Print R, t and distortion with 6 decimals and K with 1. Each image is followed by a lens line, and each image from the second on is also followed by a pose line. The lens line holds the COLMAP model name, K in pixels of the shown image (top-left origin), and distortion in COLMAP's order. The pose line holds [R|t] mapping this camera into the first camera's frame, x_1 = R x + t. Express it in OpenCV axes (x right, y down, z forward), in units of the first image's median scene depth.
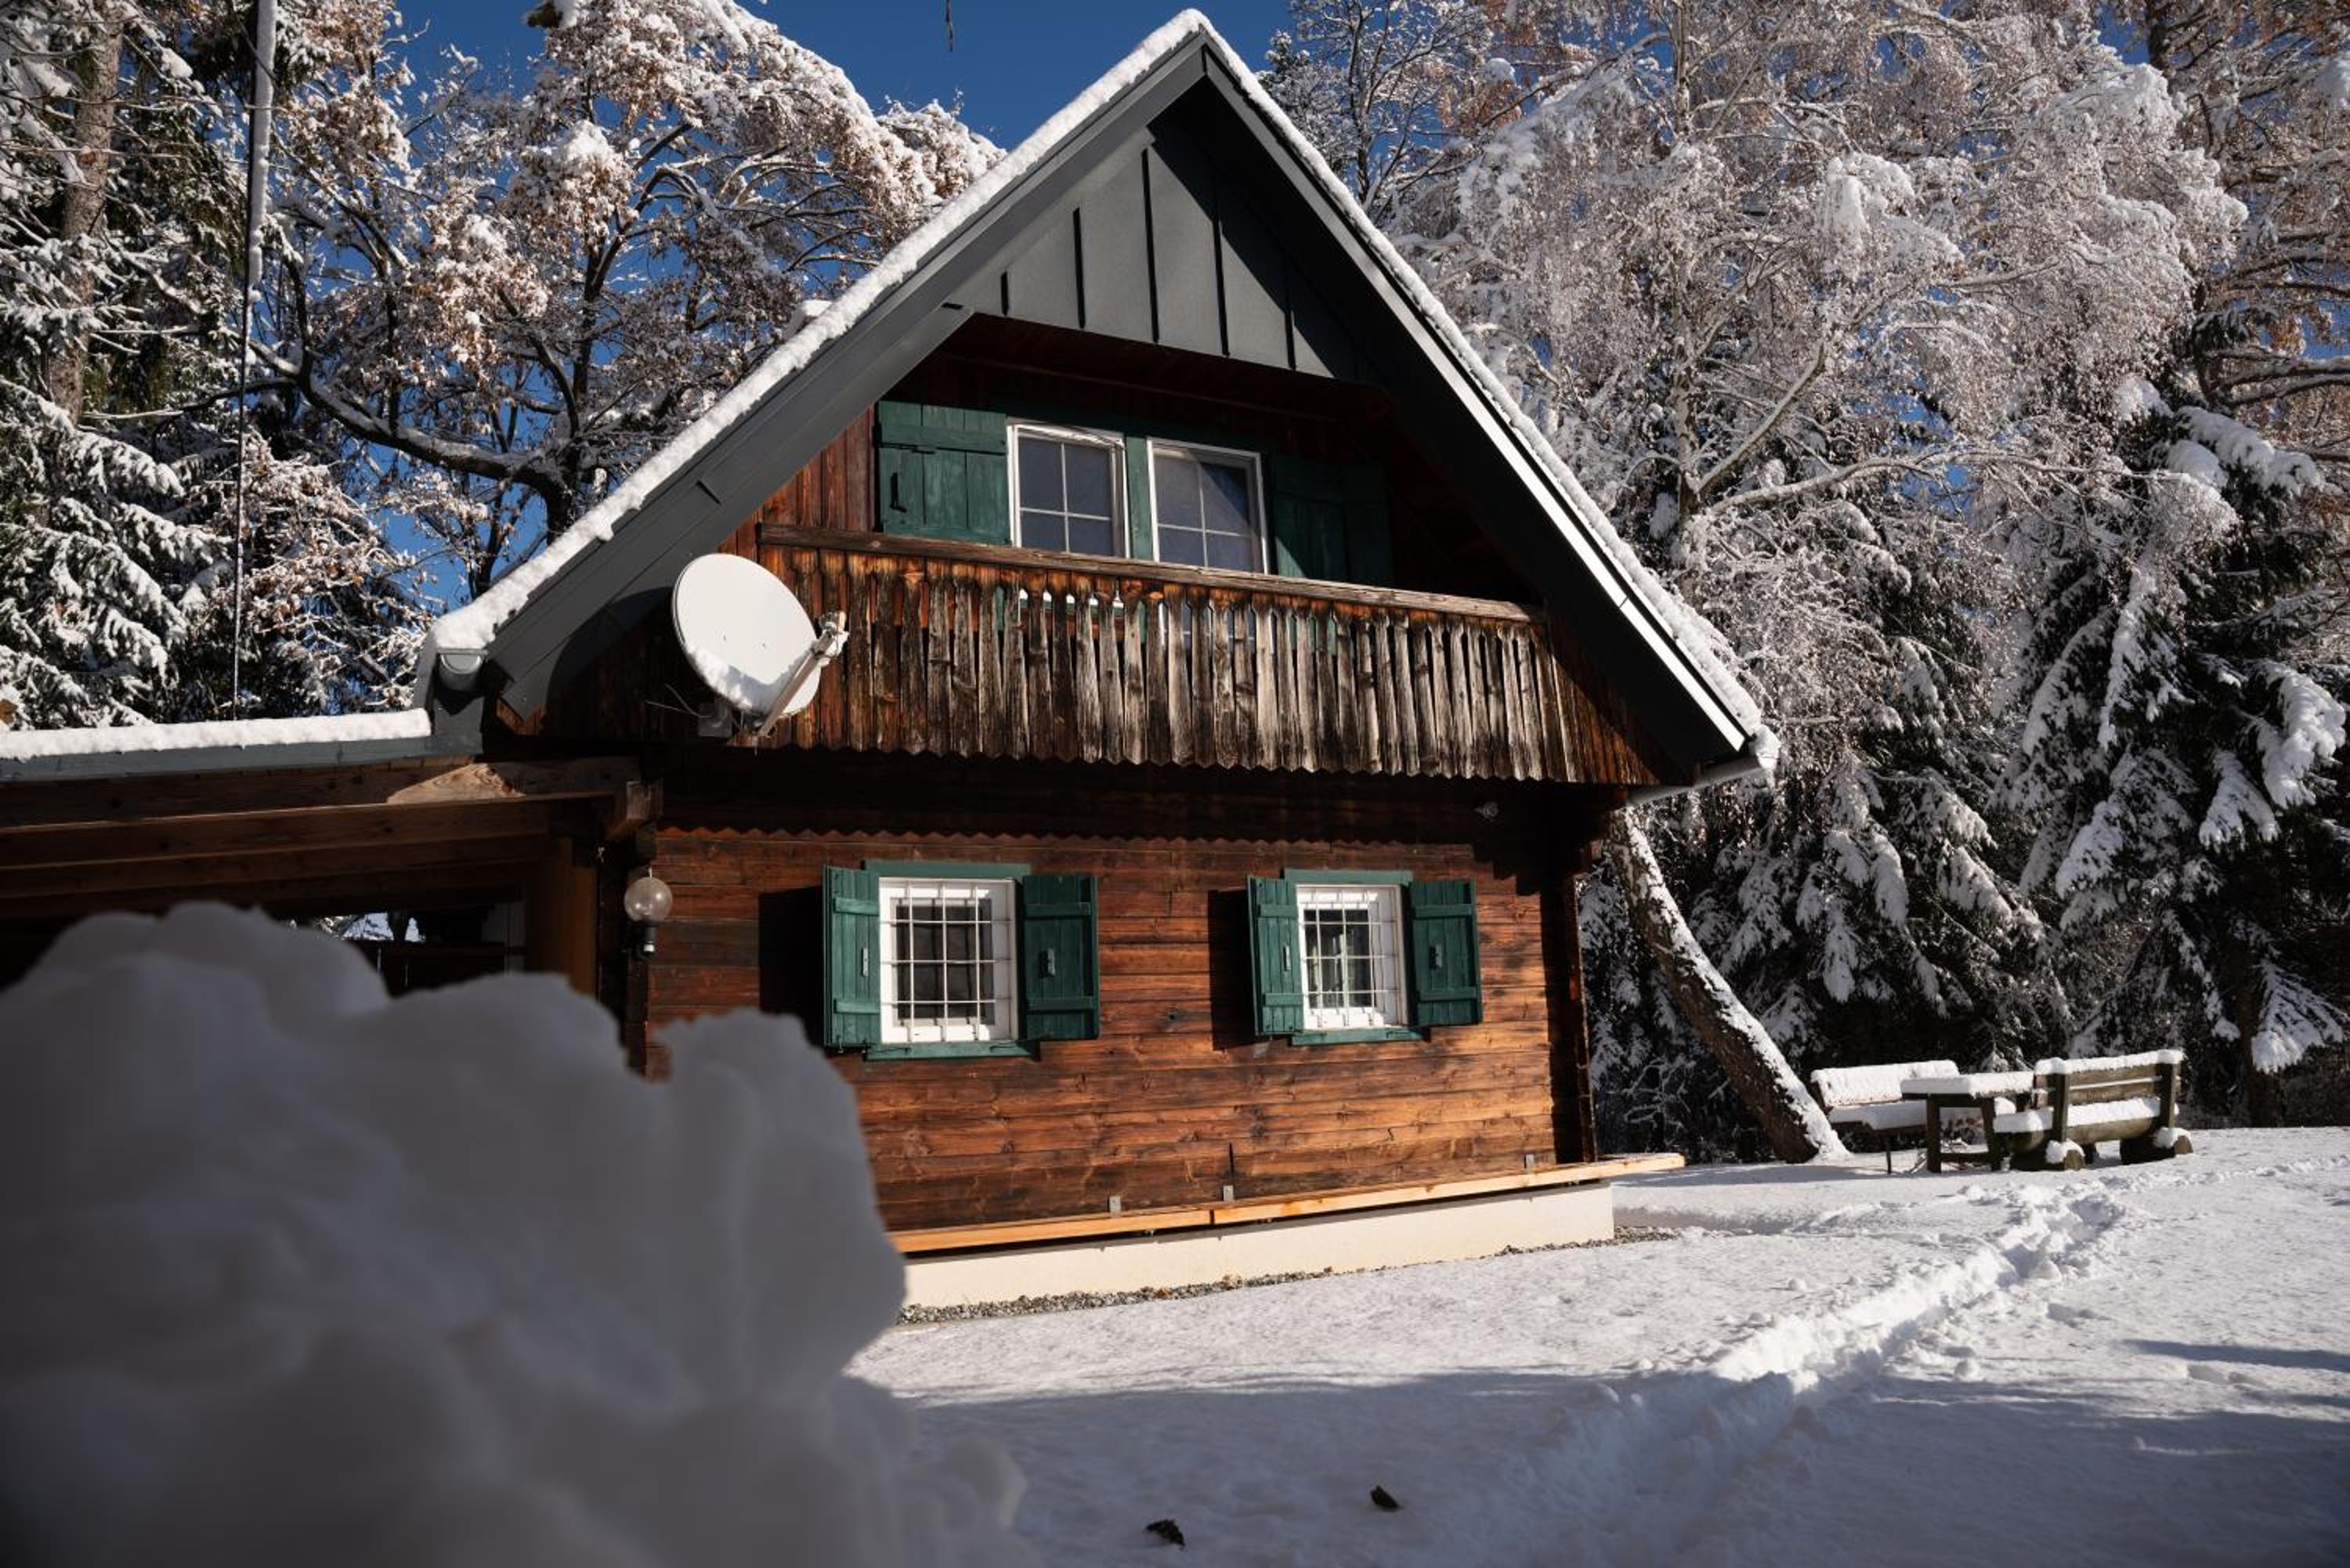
lens RADIAL K [[1634.1, 0, 1175.0], [0, 1634.1, 784.0], [0, 0, 1]] dist [-0.169887, 0.131785]
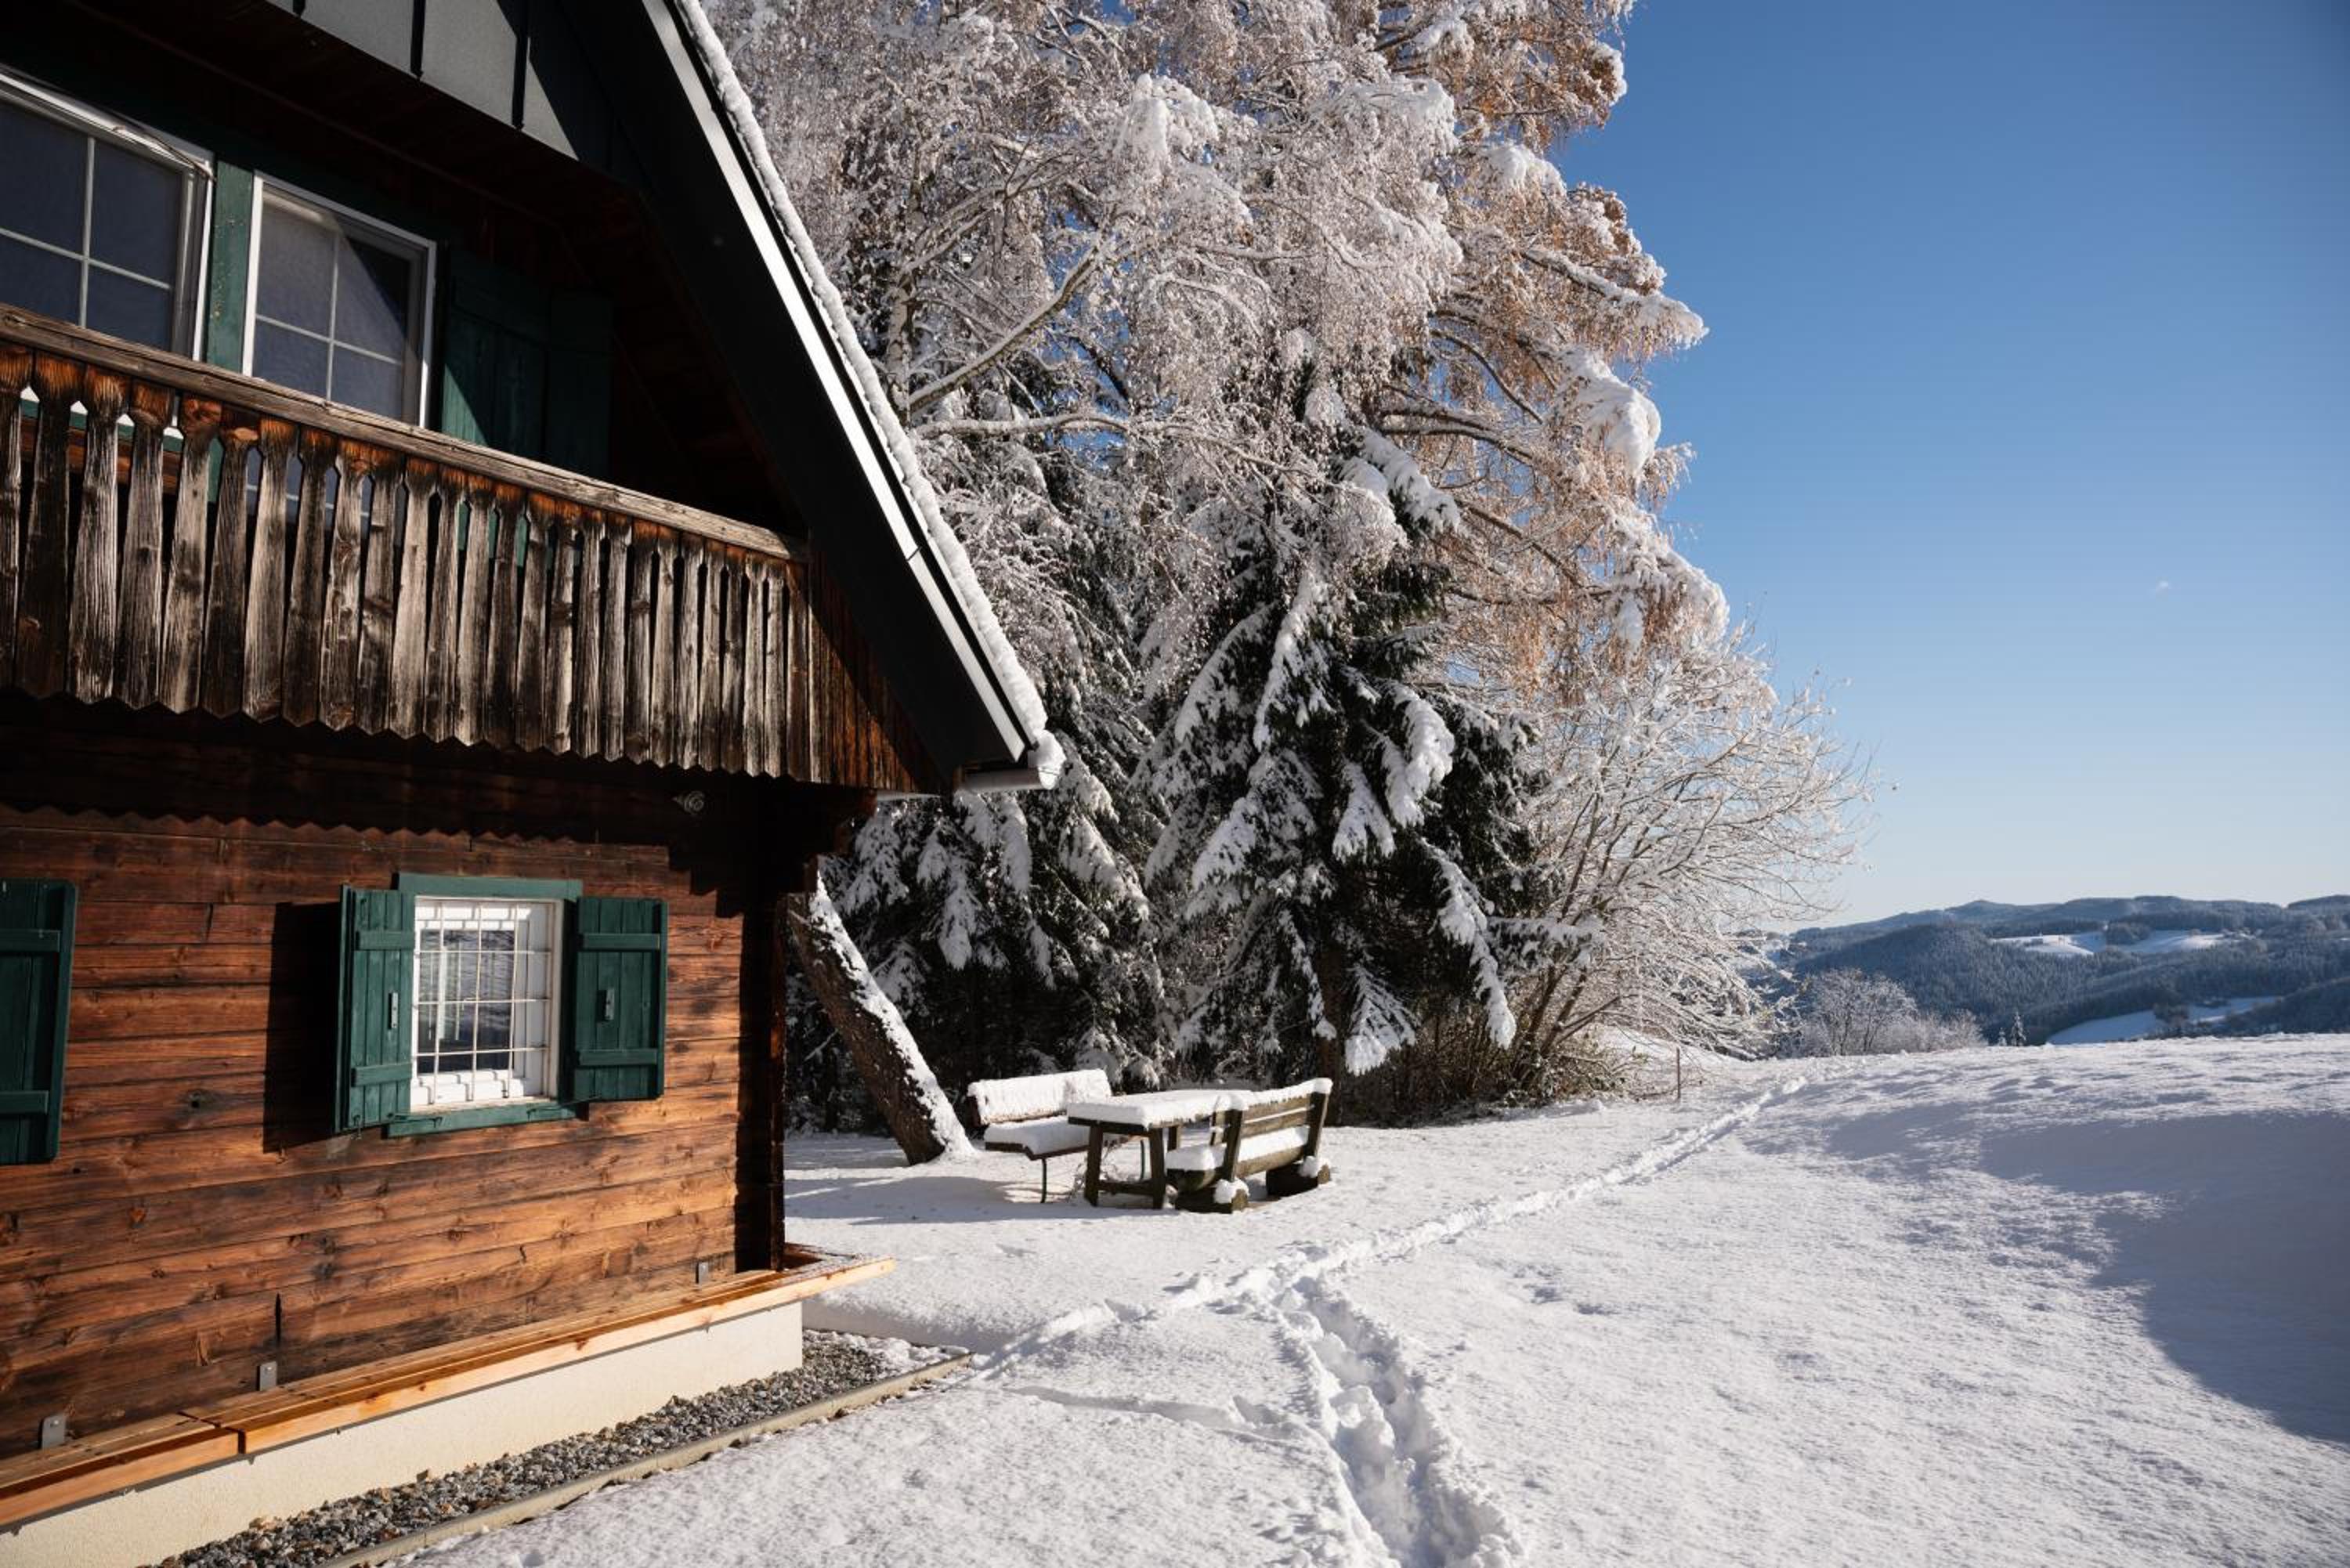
lens RADIAL K [[1634.1, 0, 1175.0], [0, 1634.1, 784.0], [0, 0, 1]] dist [-0.169887, 0.131785]
pose [[0.836263, 0.097250, 0.539636, -0.019530], [-0.133811, 0.990587, 0.028848, -0.043916], [-0.531751, -0.096334, 0.841404, 0.280278]]
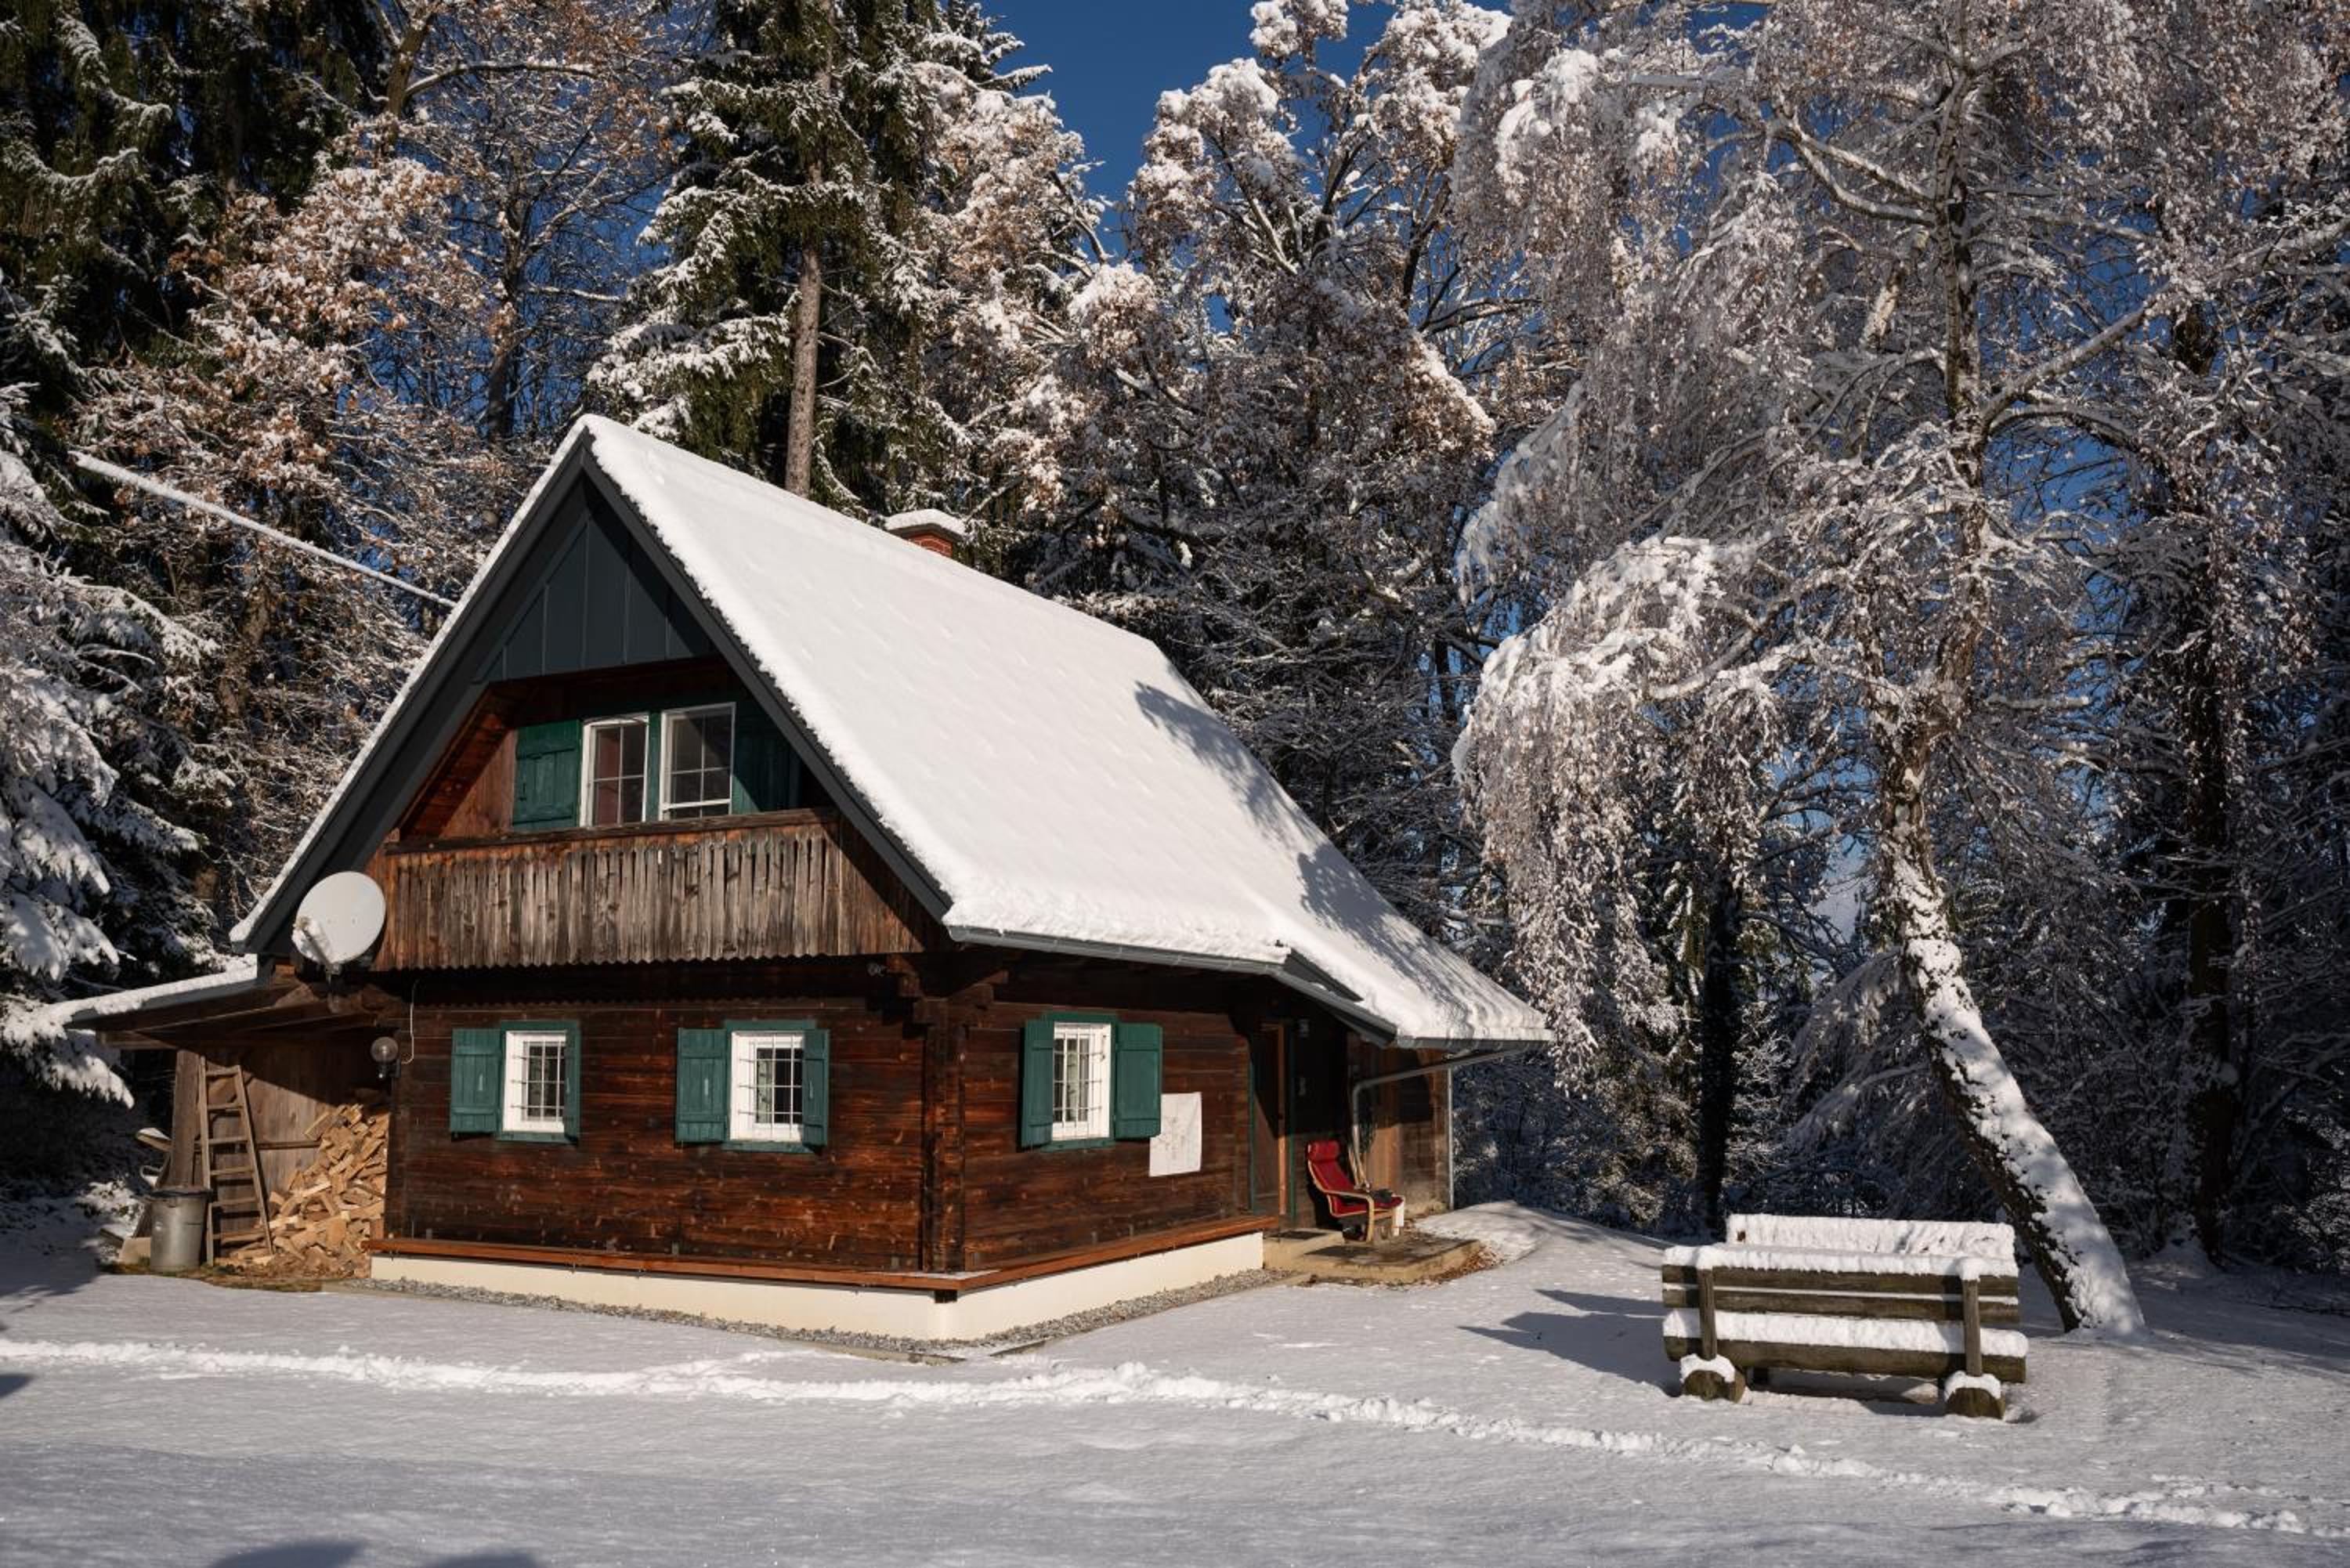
lens RADIAL K [[1954.5, 0, 1212.6], [0, 1954.5, 783.1], [0, 0, 1]] dist [-0.158868, 0.166914]
pose [[0.583866, -0.064087, -0.809316, 1.574561], [0.118103, 0.992980, 0.006573, -0.104605], [0.803213, -0.099420, 0.587336, 0.385259]]
